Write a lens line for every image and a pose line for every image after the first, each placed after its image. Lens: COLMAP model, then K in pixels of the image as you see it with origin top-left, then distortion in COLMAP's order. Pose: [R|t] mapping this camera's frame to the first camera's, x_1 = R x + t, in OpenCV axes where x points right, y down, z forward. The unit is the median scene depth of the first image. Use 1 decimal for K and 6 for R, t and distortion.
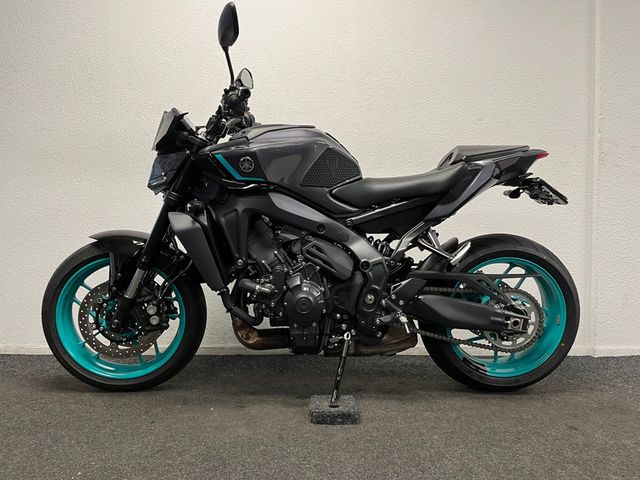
lens RADIAL K [[483.7, 0, 320.0], [0, 483.7, 240.0], [0, 0, 1]] dist [0.000037, -0.000063]
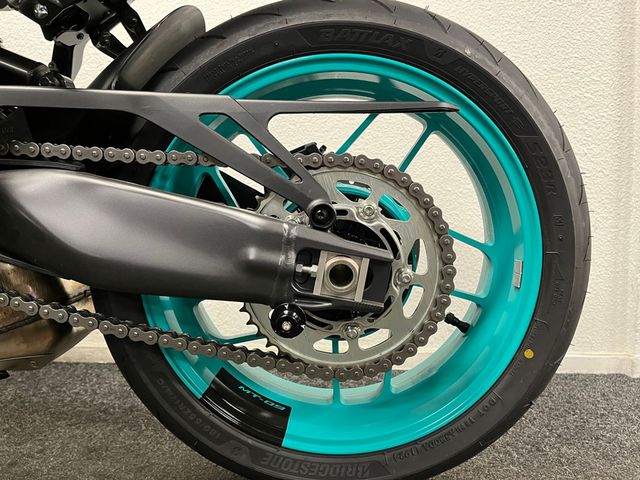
lens RADIAL K [[491.6, 0, 320.0], [0, 491.6, 240.0], [0, 0, 1]] dist [0.030021, -0.001095]
pose [[0.999080, 0.010115, -0.041686, 0.412967], [-0.008850, 0.999498, 0.030428, 0.147744], [0.041973, -0.030031, 0.998667, 0.742010]]
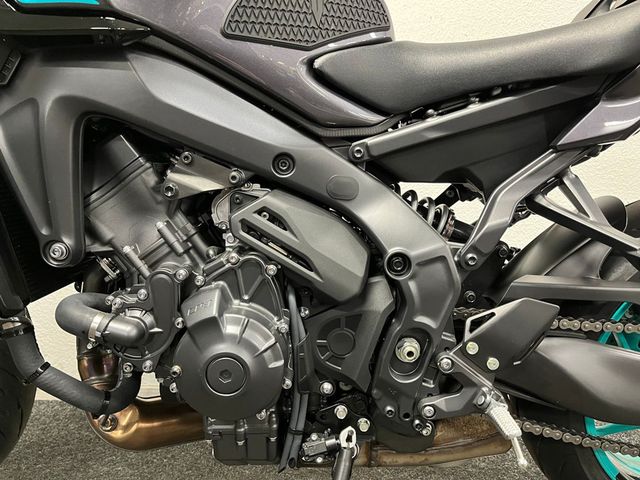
lens RADIAL K [[491.6, 0, 320.0], [0, 491.6, 240.0], [0, 0, 1]] dist [0.030021, -0.001095]
pose [[0.999501, 0.018624, -0.025523, 0.041044], [-0.016928, 0.997734, 0.065119, 0.010019], [0.026678, -0.064654, 0.997551, 0.612108]]
